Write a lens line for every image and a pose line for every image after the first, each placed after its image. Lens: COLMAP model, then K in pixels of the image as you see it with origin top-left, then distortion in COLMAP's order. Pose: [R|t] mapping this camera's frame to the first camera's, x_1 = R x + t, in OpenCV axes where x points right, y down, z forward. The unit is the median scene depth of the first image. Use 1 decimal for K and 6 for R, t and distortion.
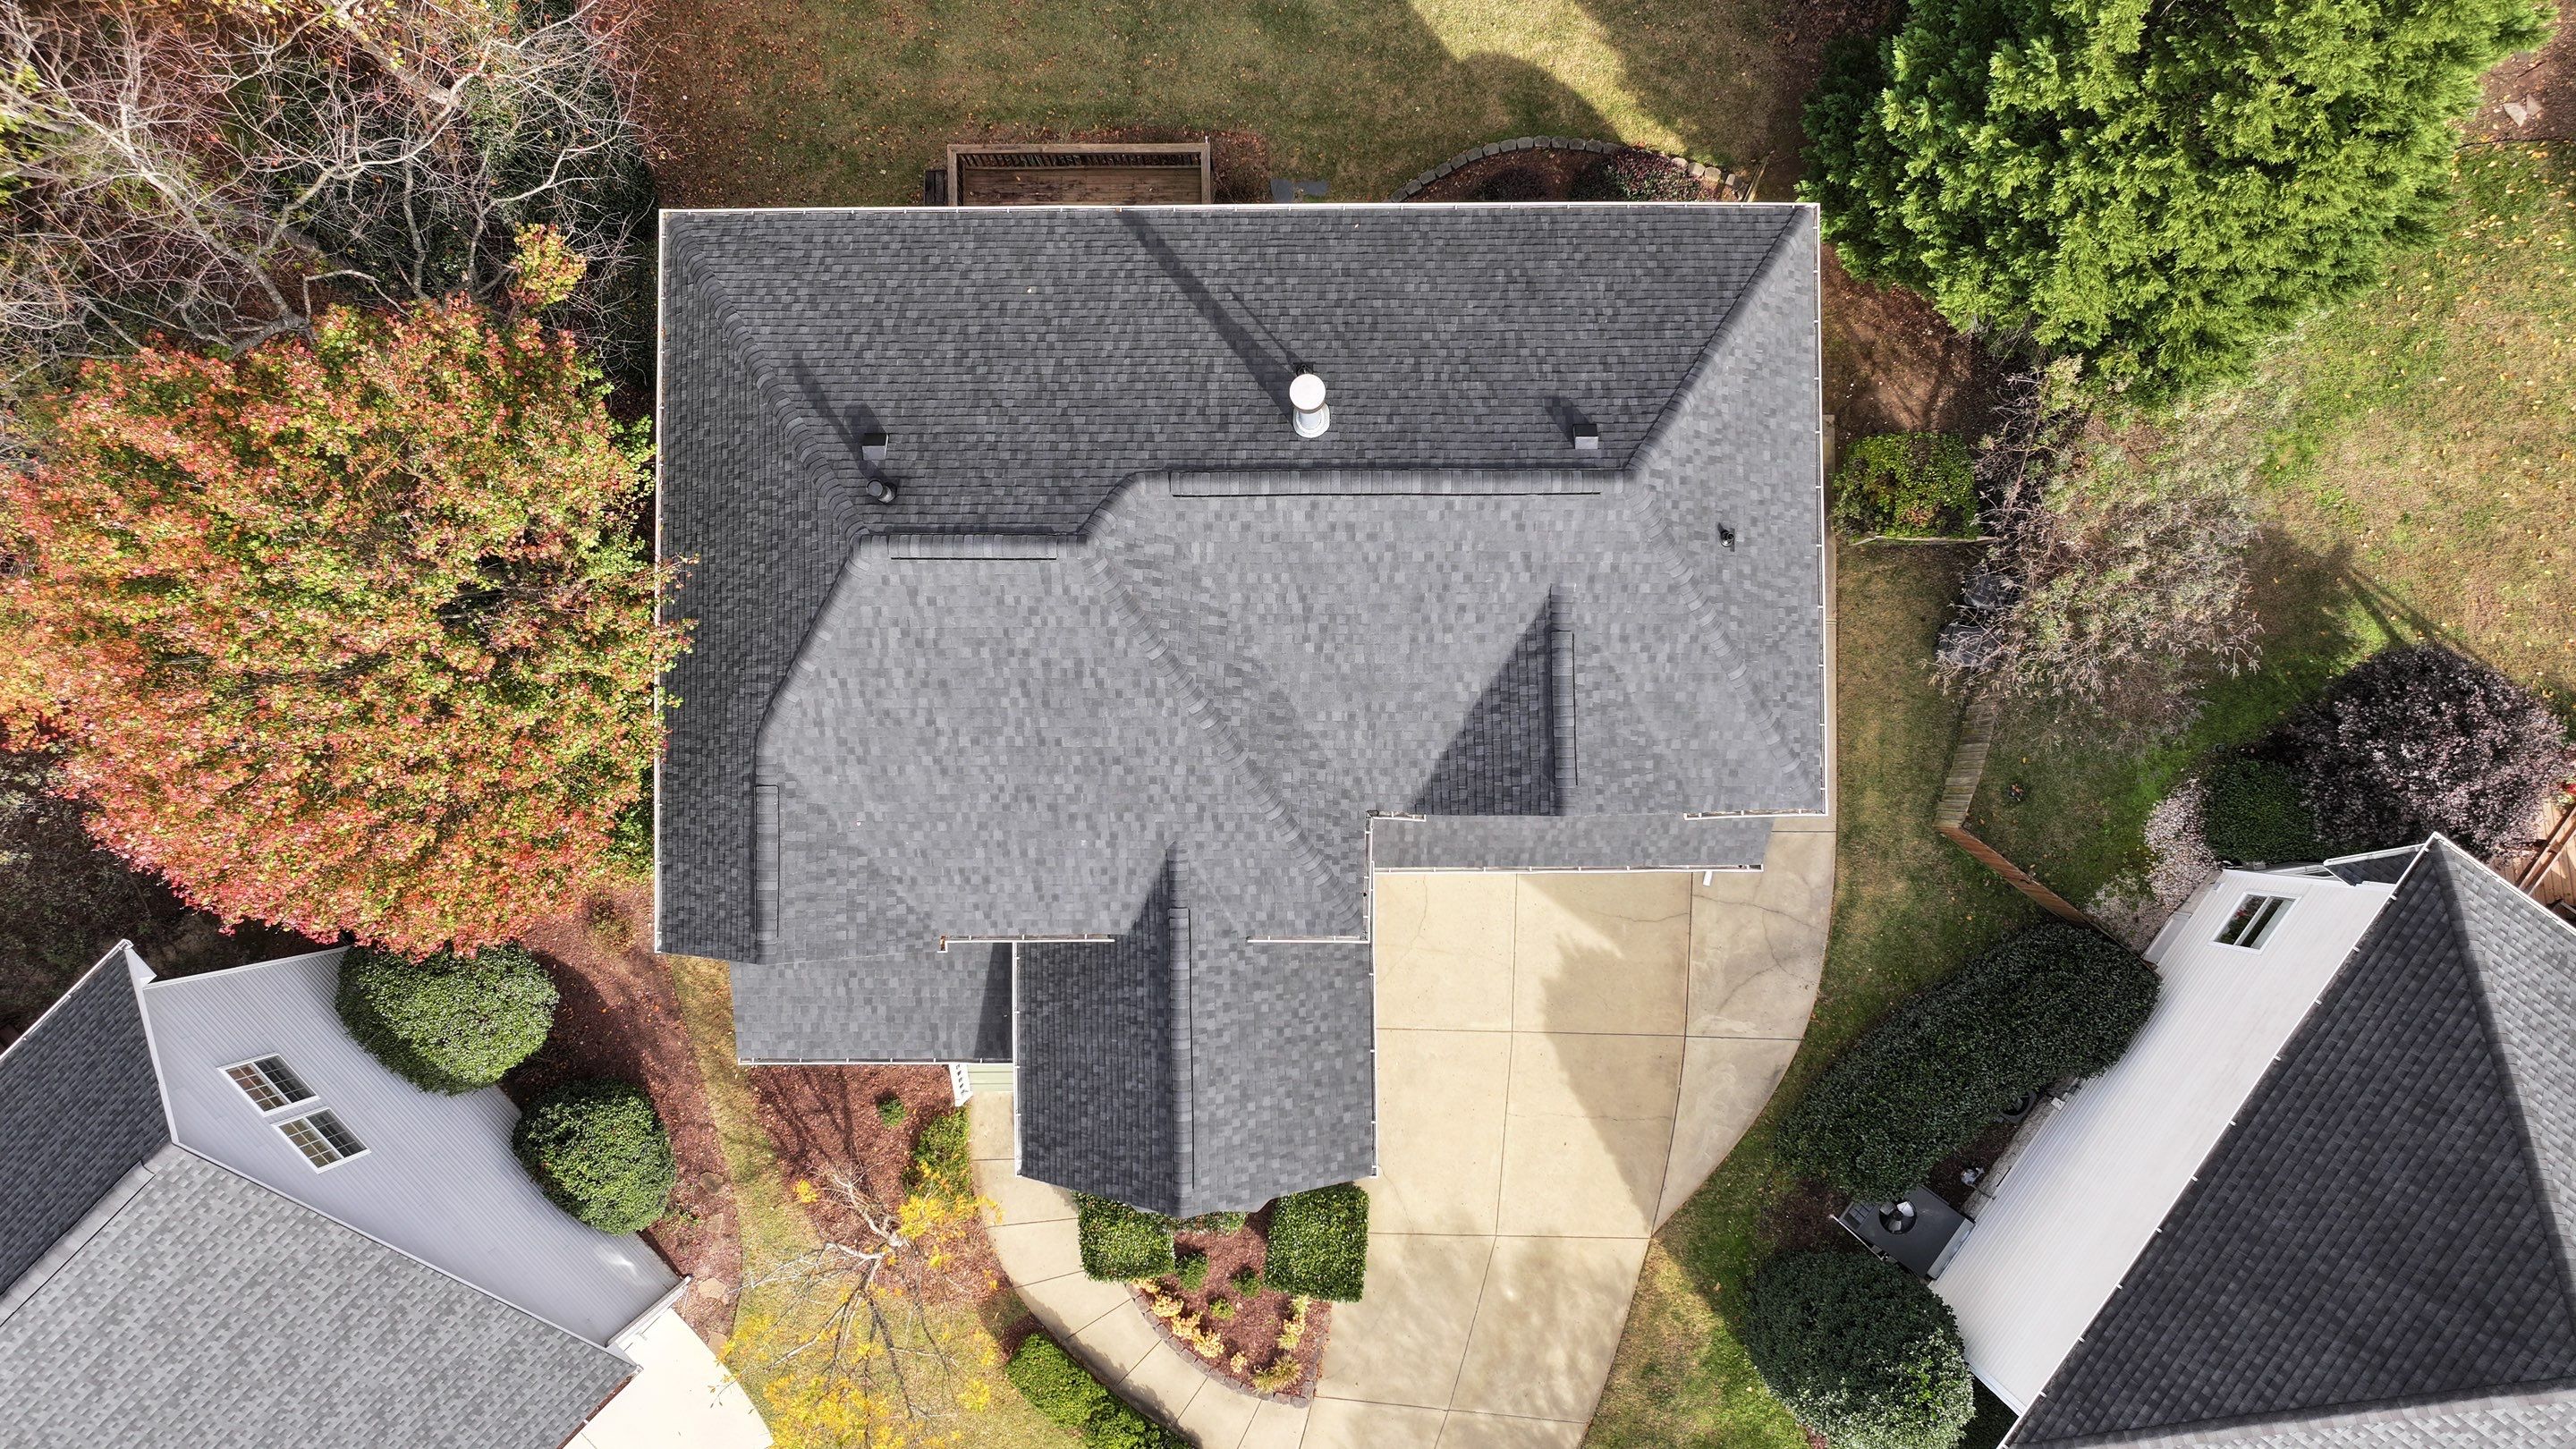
lens RADIAL K [[1821.1, 0, 1289.8], [0, 1821.1, 724.5], [0, 0, 1]] dist [-0.008090, 0.024011]
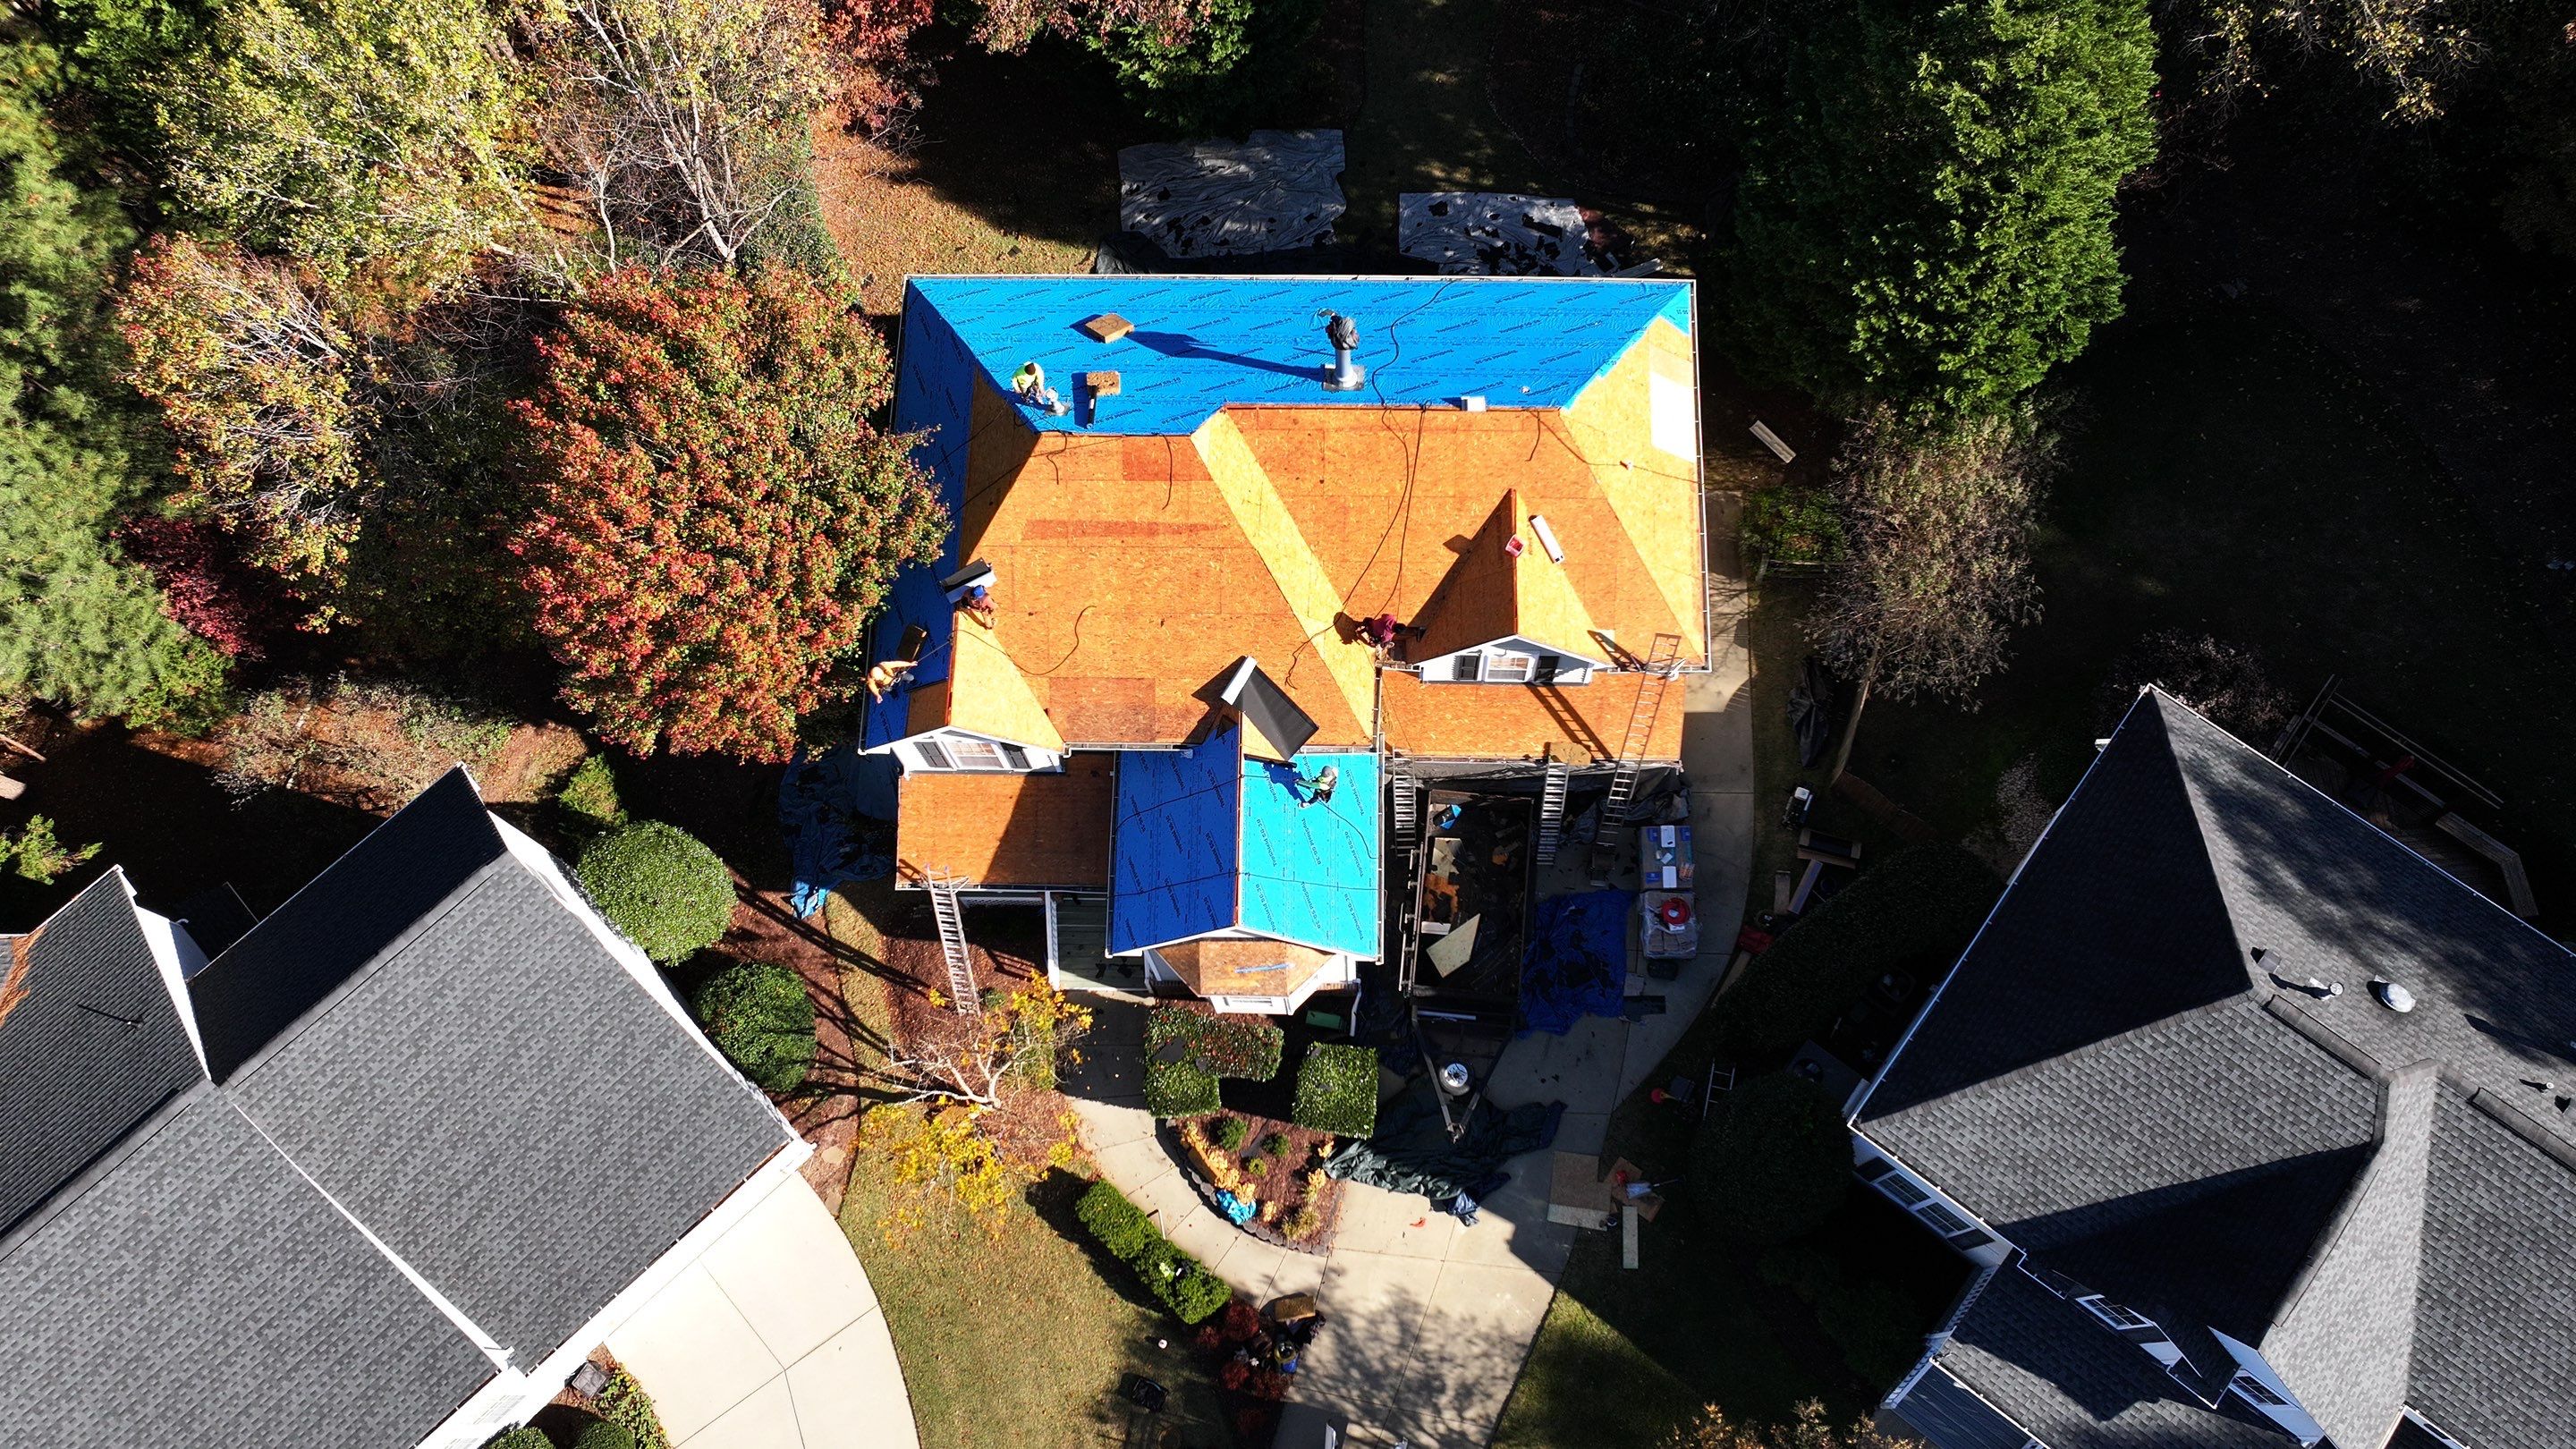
lens RADIAL K [[2069.7, 0, 1285.4], [0, 2069.7, 738.2], [0, 0, 1]] dist [-0.001519, 0.012754]
pose [[0.999302, 0.023406, -0.029101, 0.018353], [-0.030780, 0.957479, -0.286855, 0.537030], [0.021149, 0.287551, 0.957532, -0.479151]]
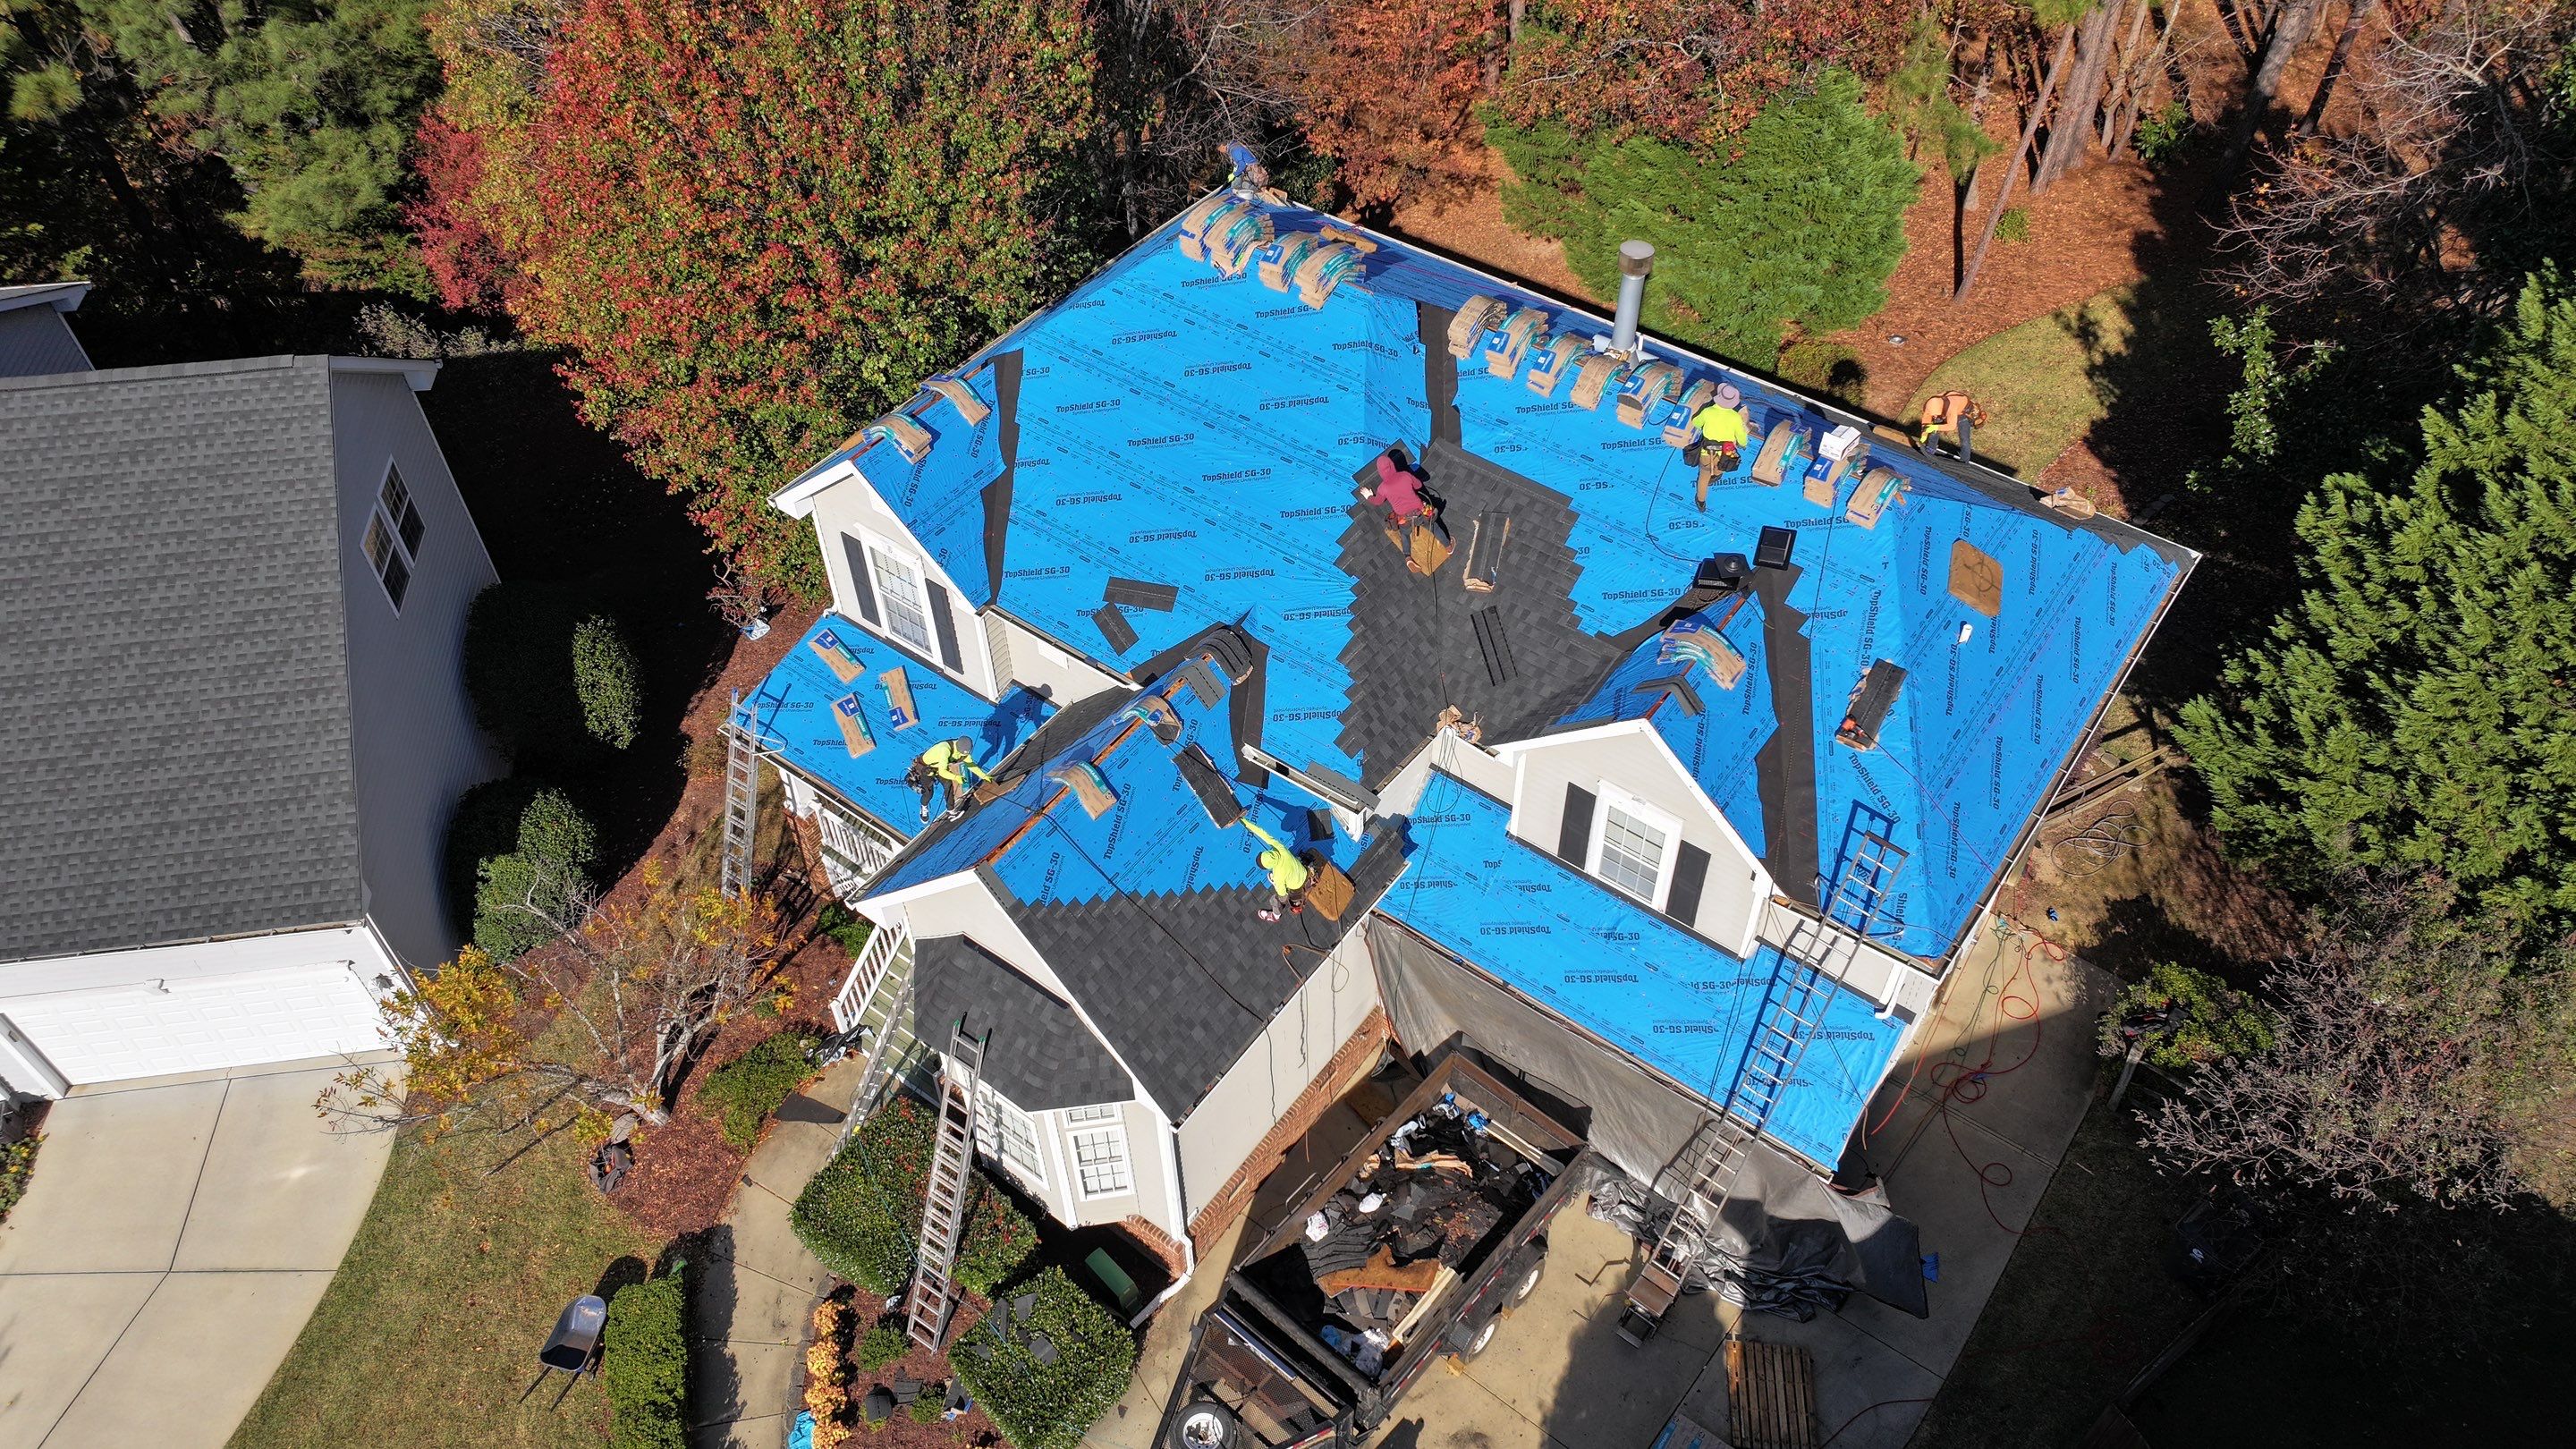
lens RADIAL K [[1821.1, 0, 1287.1], [0, 1821.1, 715.6], [0, 0, 1]] dist [-0.008090, 0.024011]
pose [[0.797178, 0.443222, -0.409953, 0.326868], [-0.603545, 0.602451, -0.522289, 0.527673], [0.015487, 0.663783, 0.747765, 0.331974]]
